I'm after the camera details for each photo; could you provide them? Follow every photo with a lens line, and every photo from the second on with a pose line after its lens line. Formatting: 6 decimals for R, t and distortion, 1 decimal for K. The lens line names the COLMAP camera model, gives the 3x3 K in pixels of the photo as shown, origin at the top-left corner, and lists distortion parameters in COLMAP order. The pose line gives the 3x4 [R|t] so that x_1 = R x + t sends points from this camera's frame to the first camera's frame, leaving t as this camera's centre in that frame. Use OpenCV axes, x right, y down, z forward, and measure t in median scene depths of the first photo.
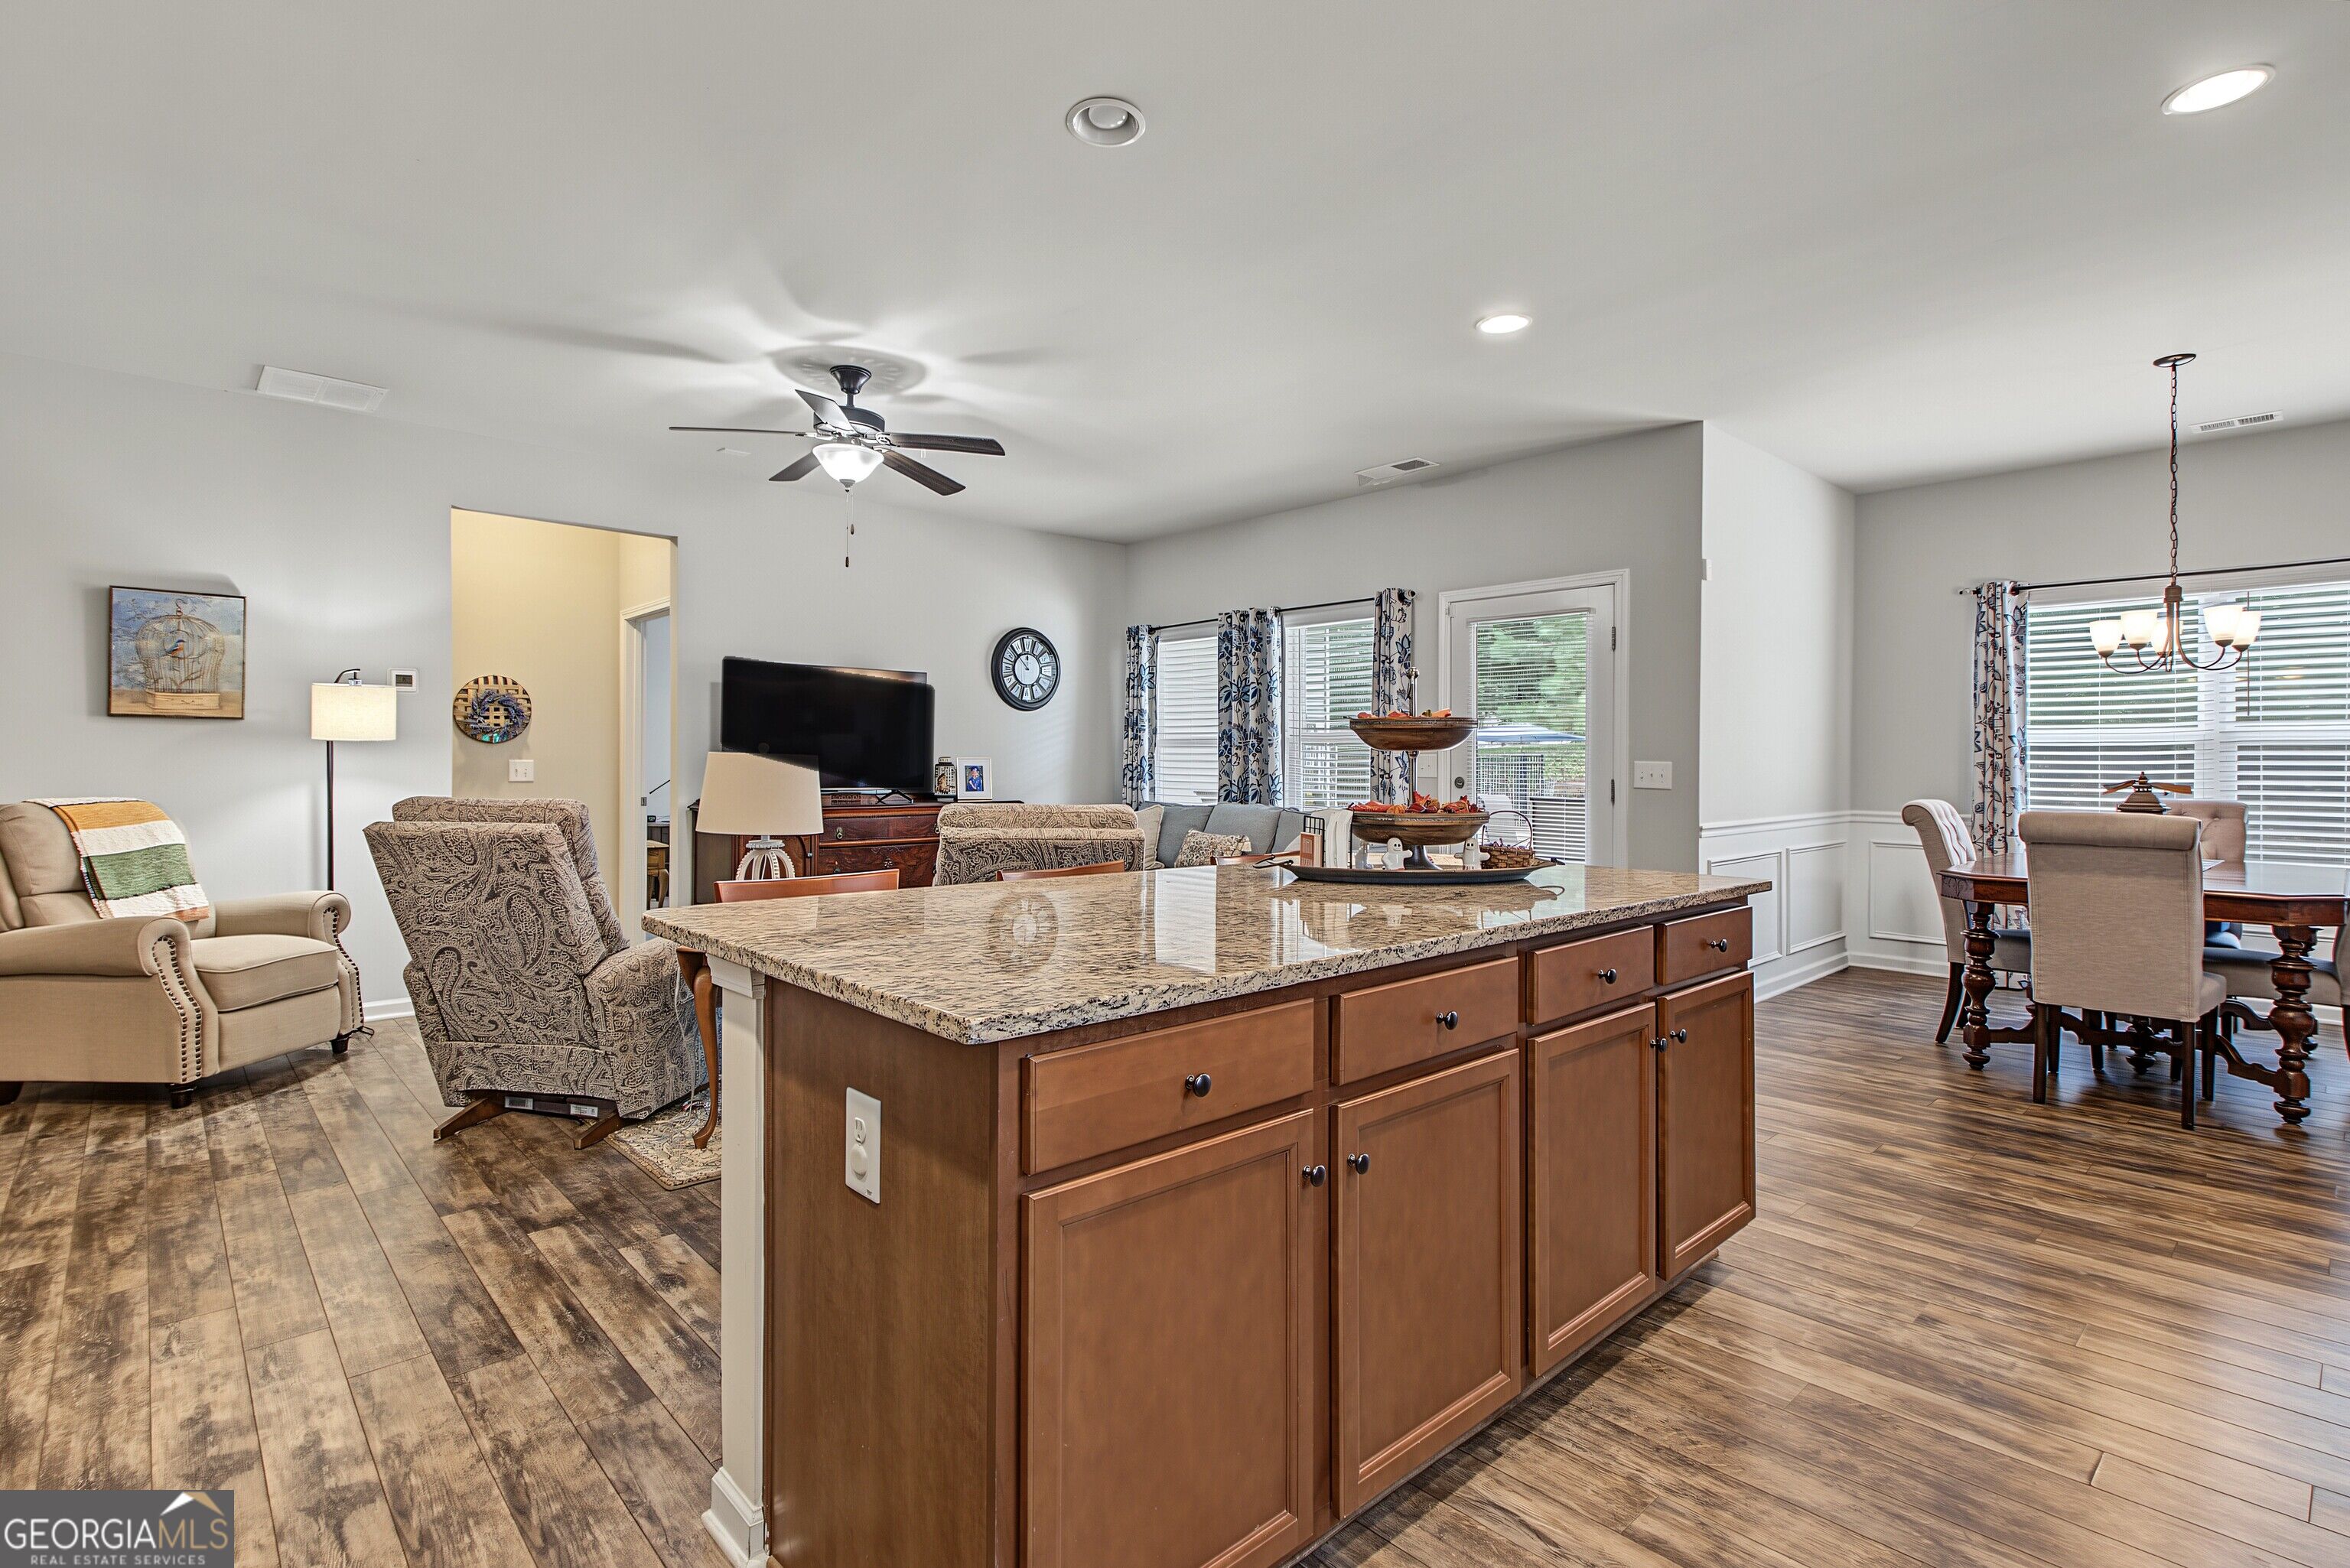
lens RADIAL K [[1113.1, 0, 1150.3], [0, 1113.1, 749.3], [0, 0, 1]] dist [0.002530, 0.000374]
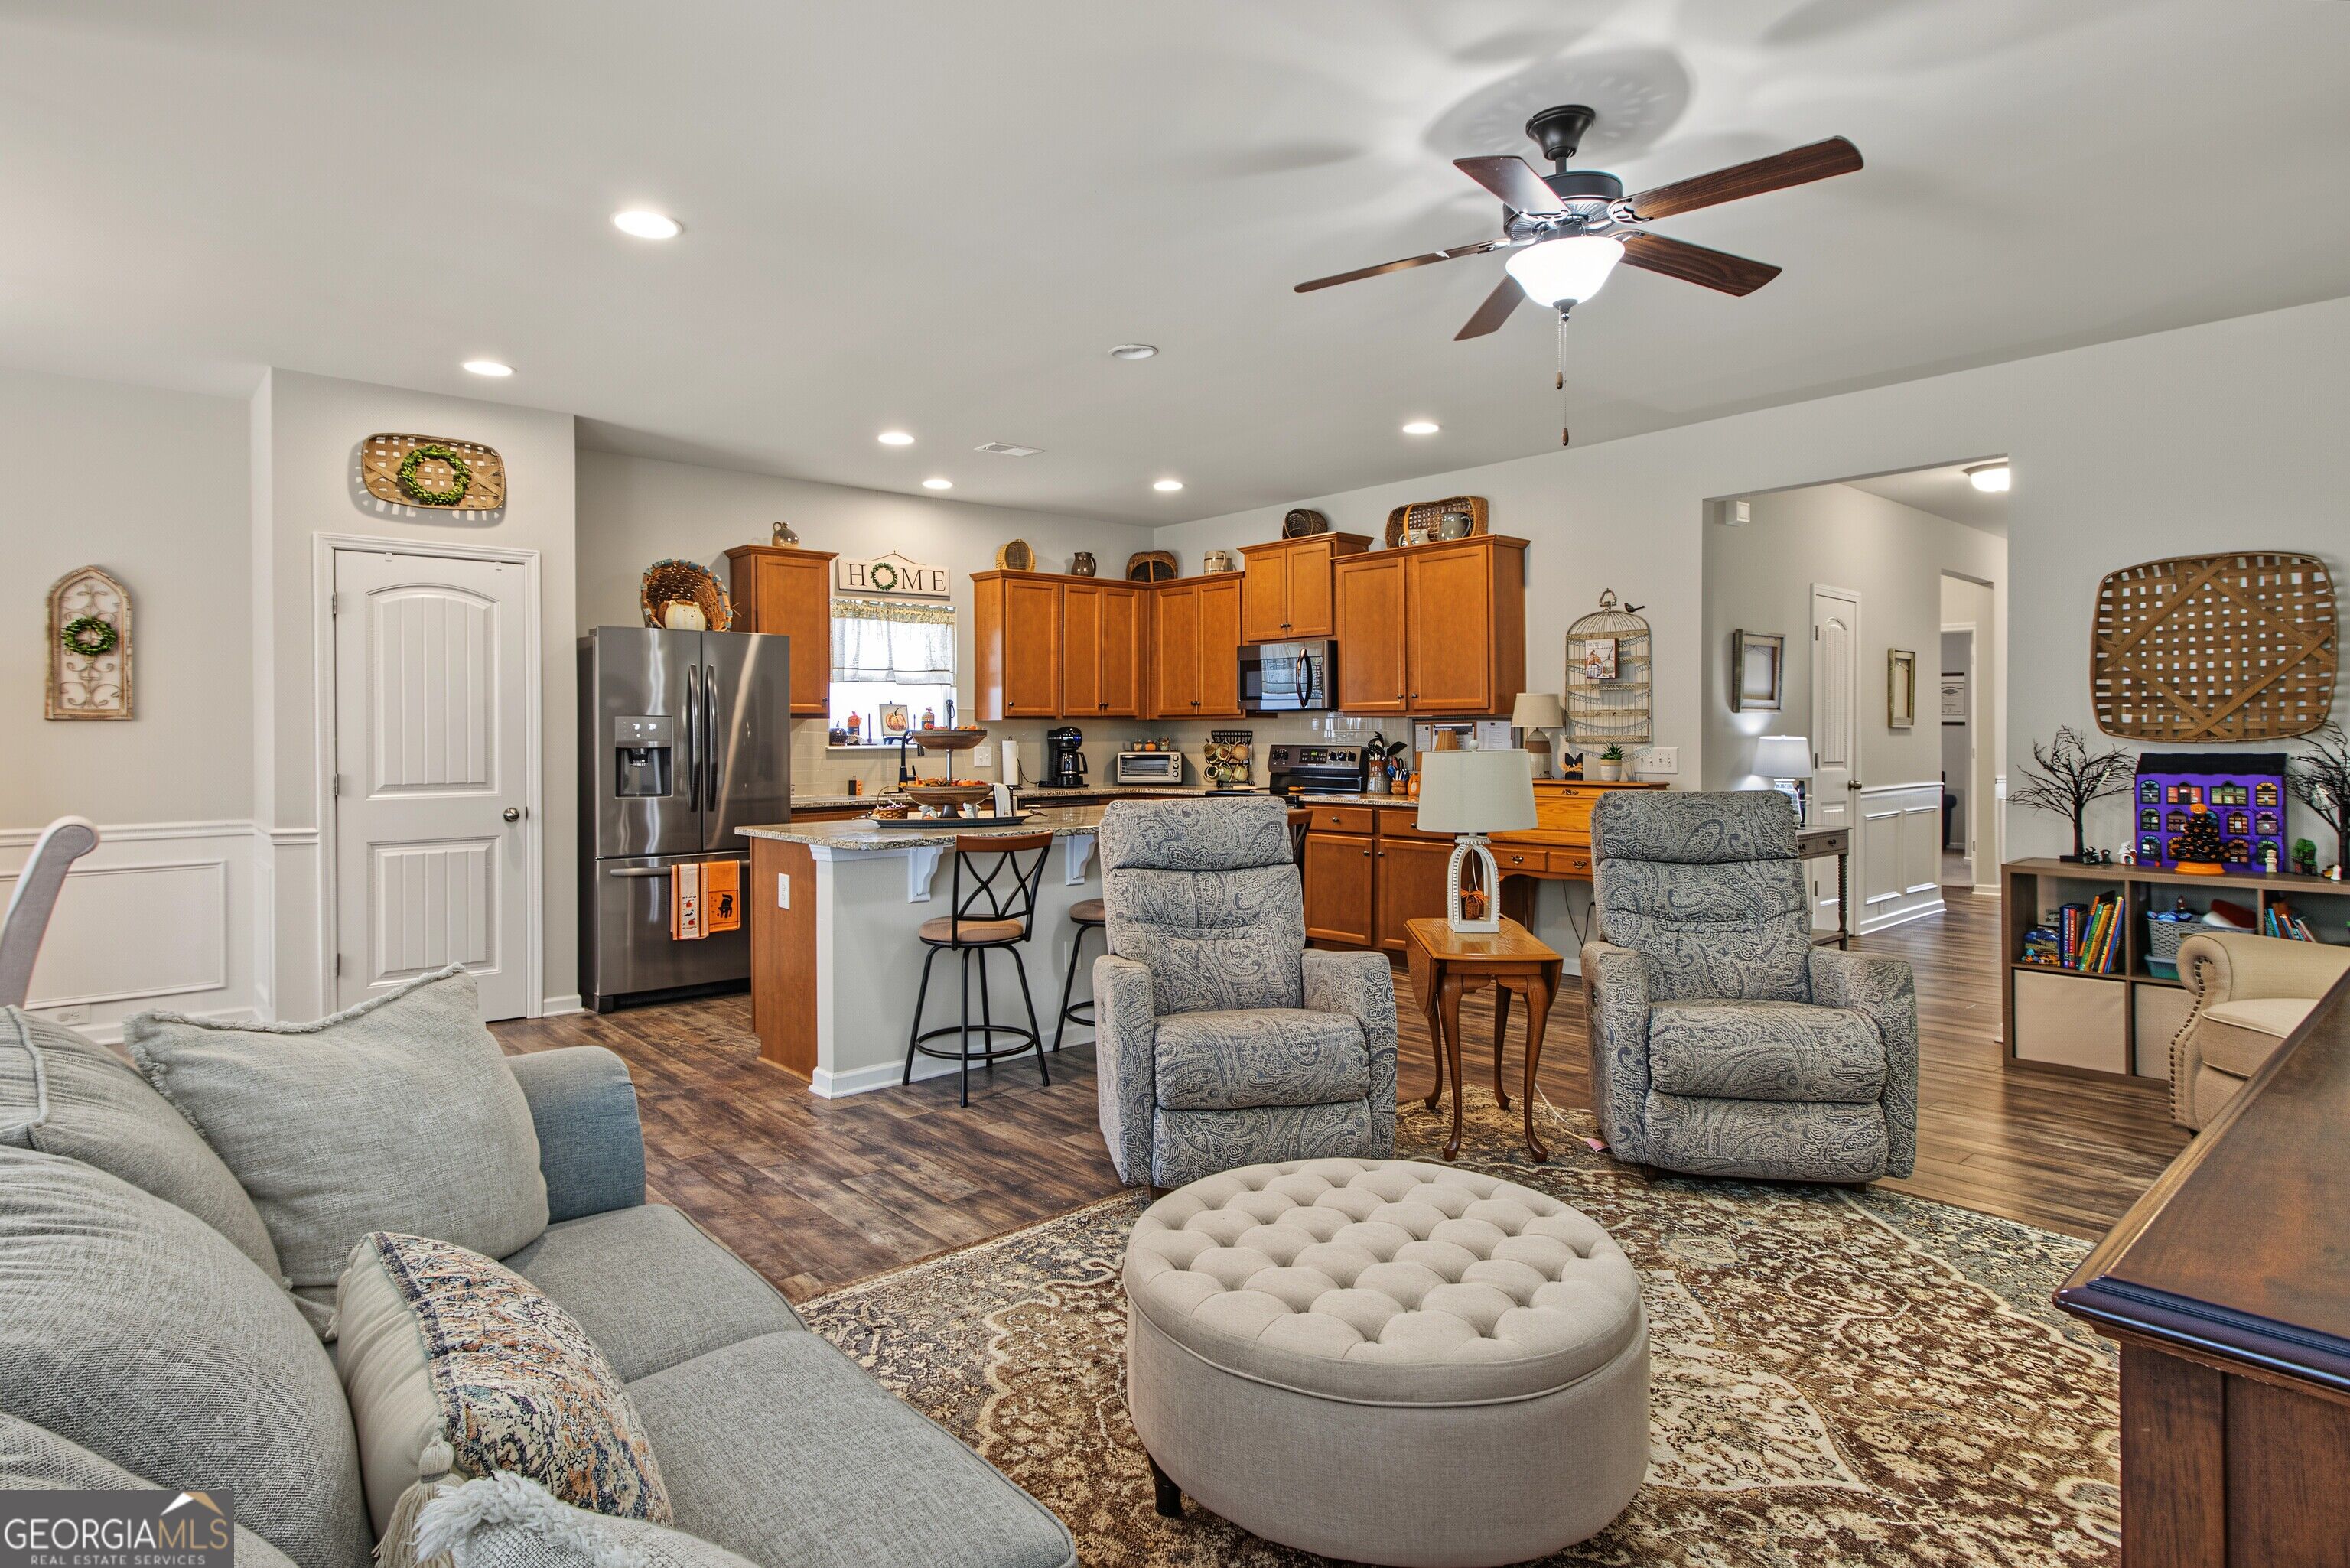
lens RADIAL K [[1233.1, 0, 1161.9], [0, 1233.1, 736.0], [0, 0, 1]] dist [0.010072, -0.000557]
pose [[-0.999949, 0.002519, 0.009782, -0.090587], [0.002405, 0.999929, -0.011662, 0.002198], [-0.009811, -0.011638, -0.999884, 2.586595]]
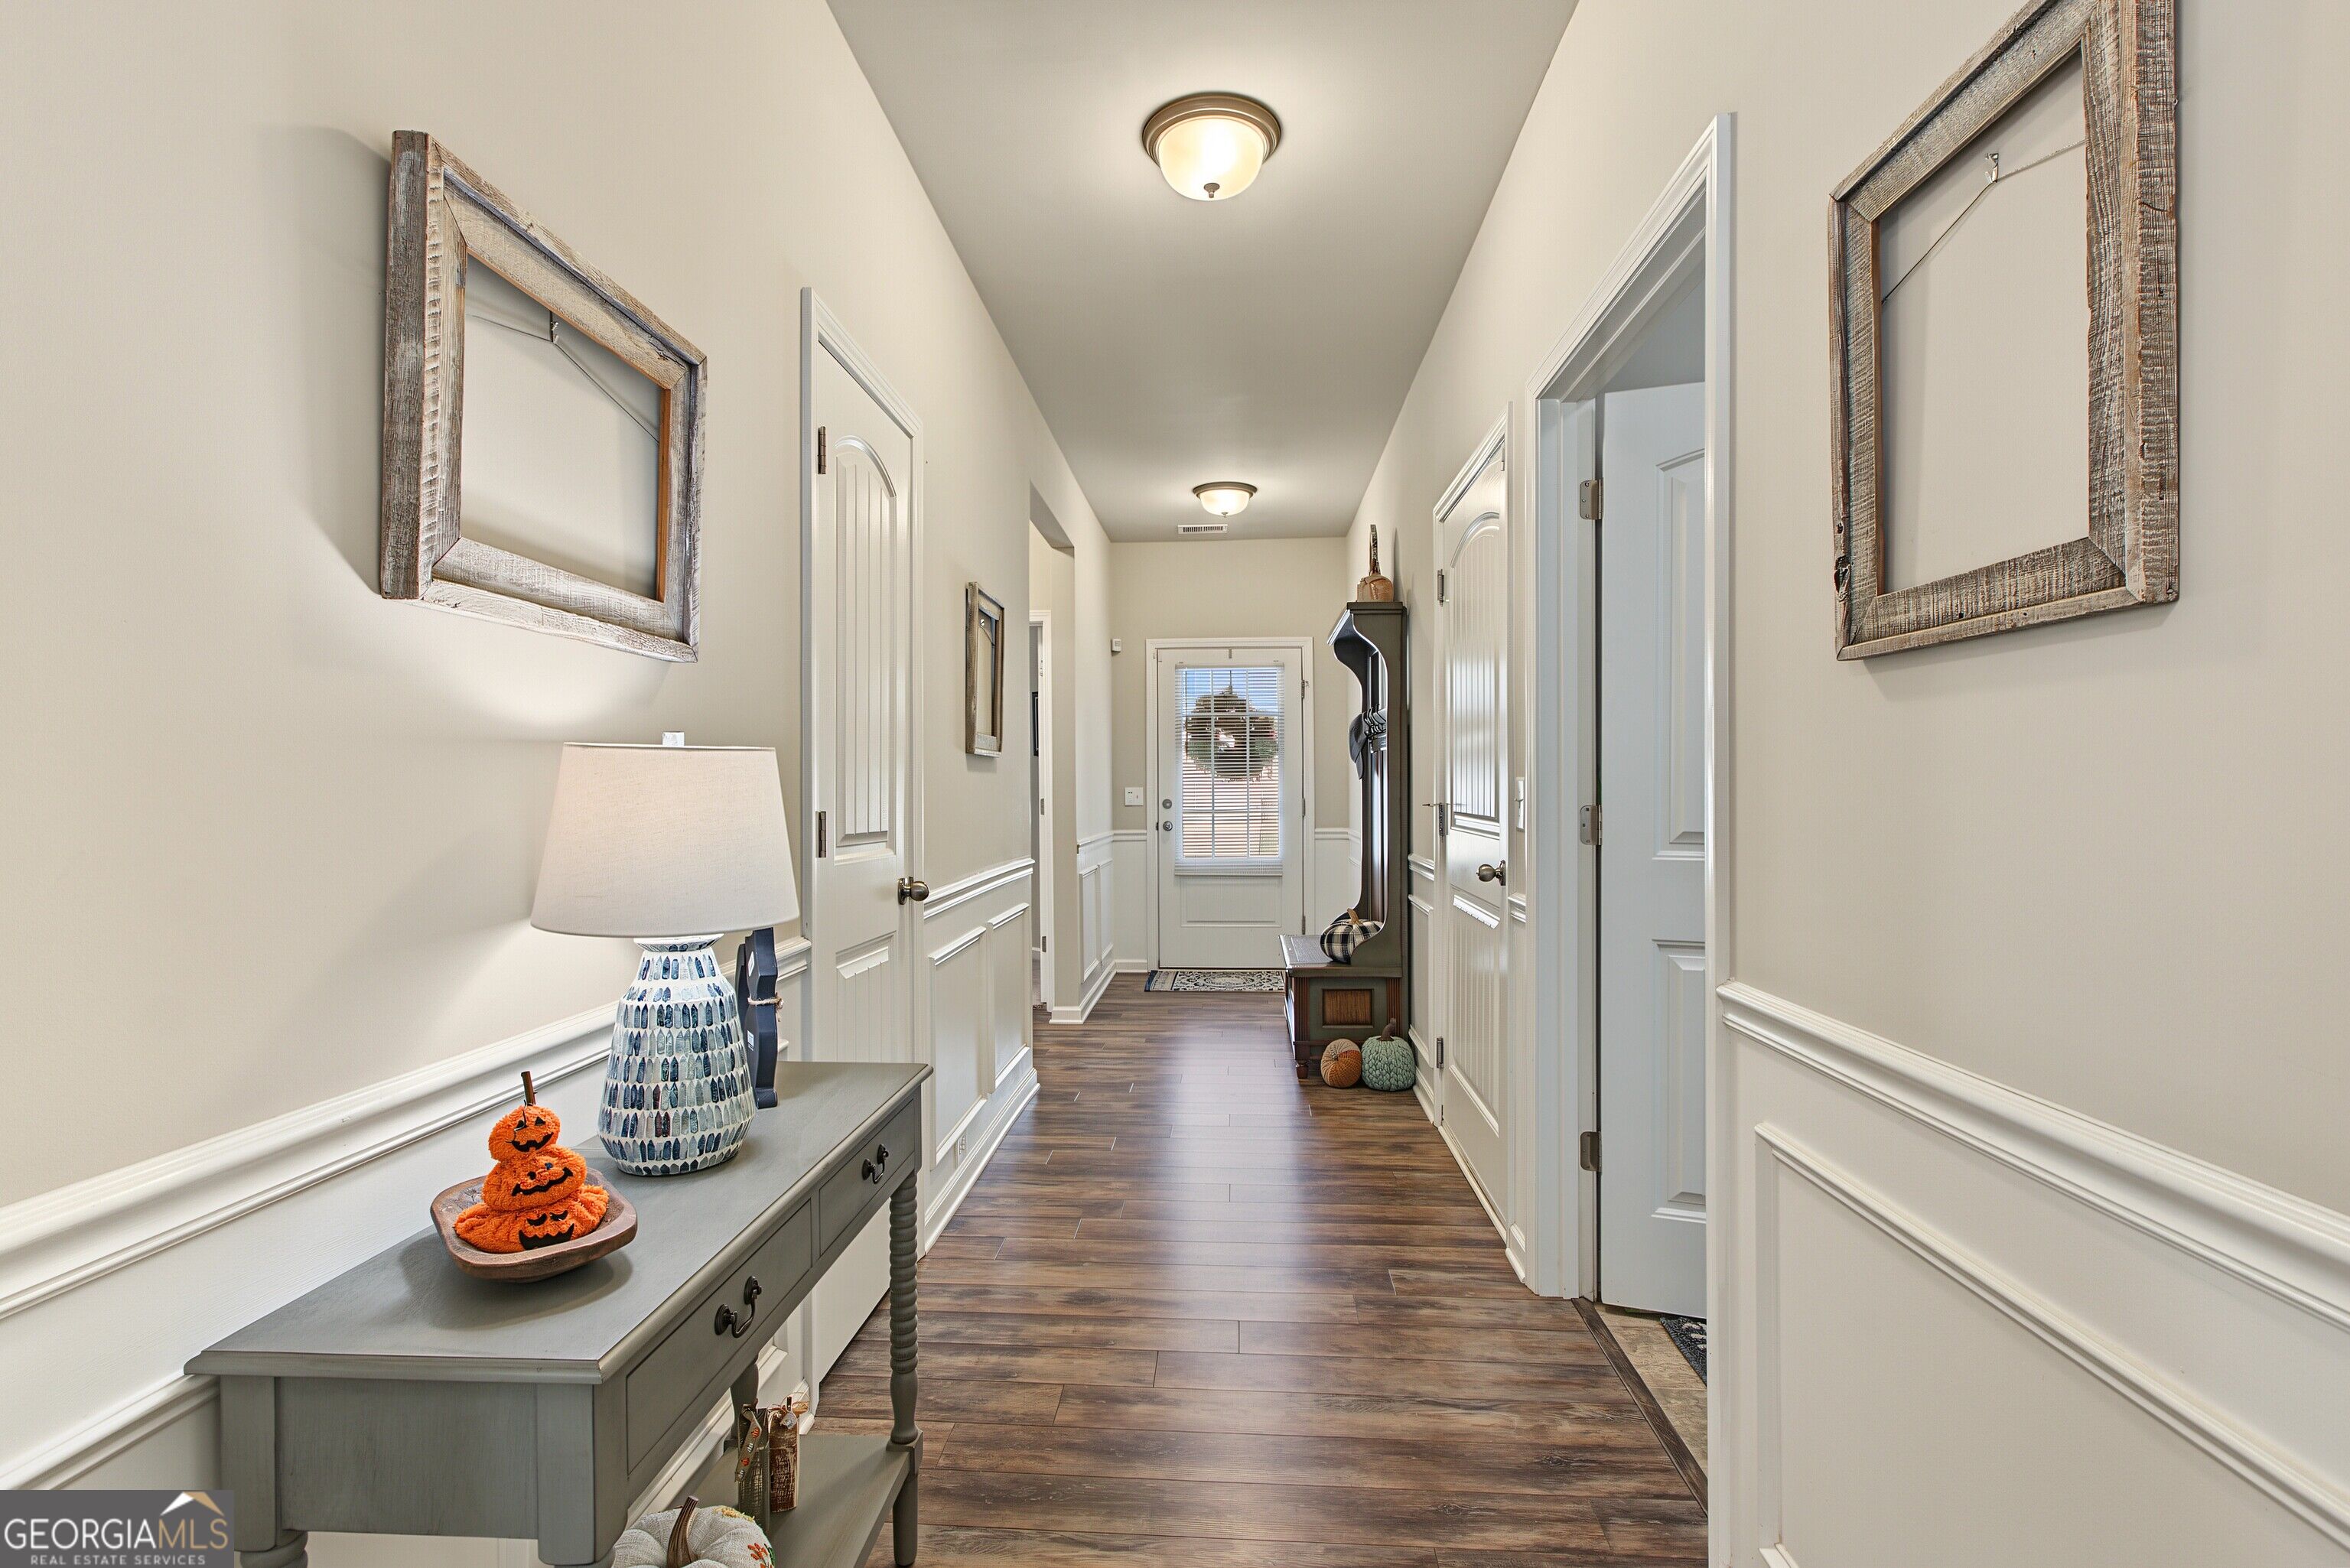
lens RADIAL K [[1094.2, 0, 1146.6], [0, 1094.2, 792.0], [0, 0, 1]] dist [0.000270, -0.000658]
pose [[-0.733291, 0.003878, -0.679904, -1.041098], [0.014021, 0.999857, -0.009419, 0.006228], [0.679770, -0.016440, -0.733241, 0.777466]]
